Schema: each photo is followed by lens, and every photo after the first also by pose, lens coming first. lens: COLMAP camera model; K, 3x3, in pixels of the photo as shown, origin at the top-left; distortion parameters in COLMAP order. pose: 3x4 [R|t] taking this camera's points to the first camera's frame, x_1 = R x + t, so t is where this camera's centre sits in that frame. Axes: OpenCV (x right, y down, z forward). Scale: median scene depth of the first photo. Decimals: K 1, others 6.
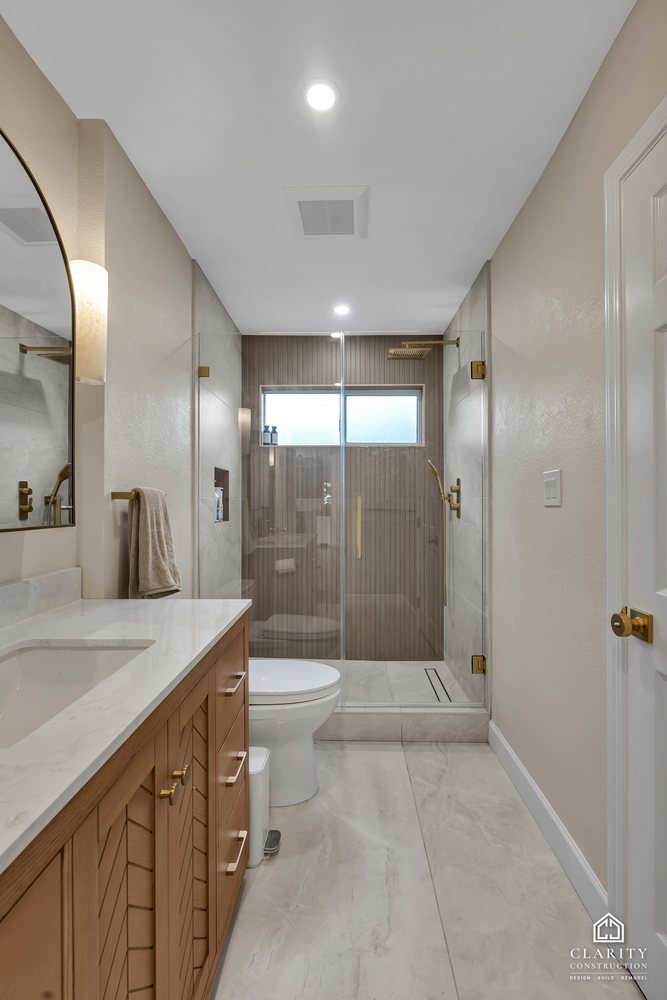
lens RADIAL K [[432.2, 0, 340.2], [0, 432.2, 501.7], [0, 0, 1]] dist [-0.003266, 0.000028]
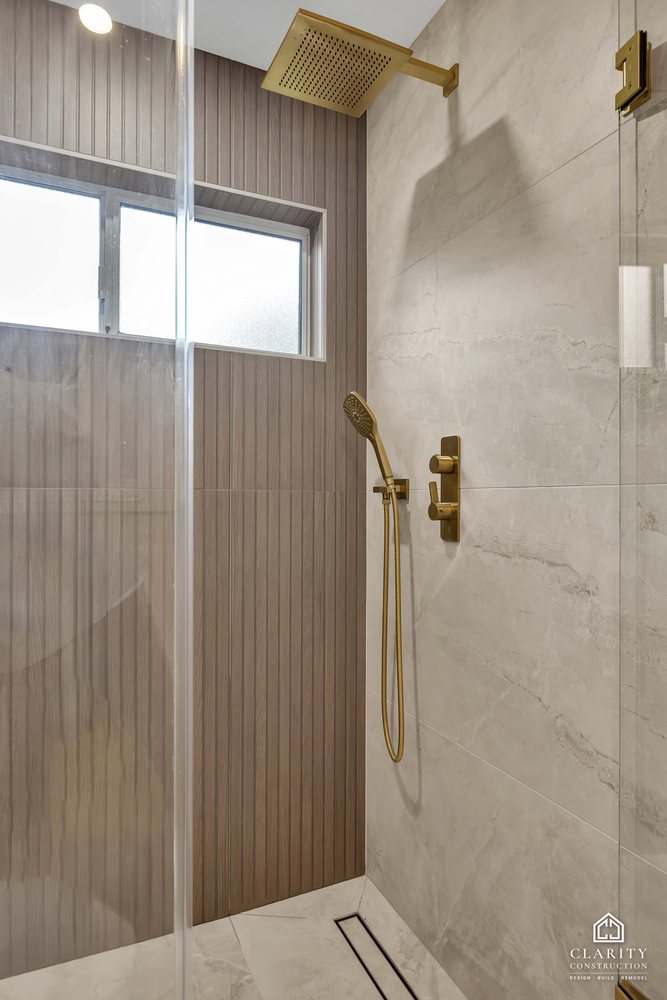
lens RADIAL K [[587.0, 0, 330.7], [0, 587.0, 502.6], [0, 0, 1]] dist [0.002144, -0.002897]
pose [[0.901010, 0.003375, 0.433784, -0.058752], [-0.006712, 0.999958, 0.006161, 0.001607], [-0.433746, -0.008463, 0.900996, 0.720891]]
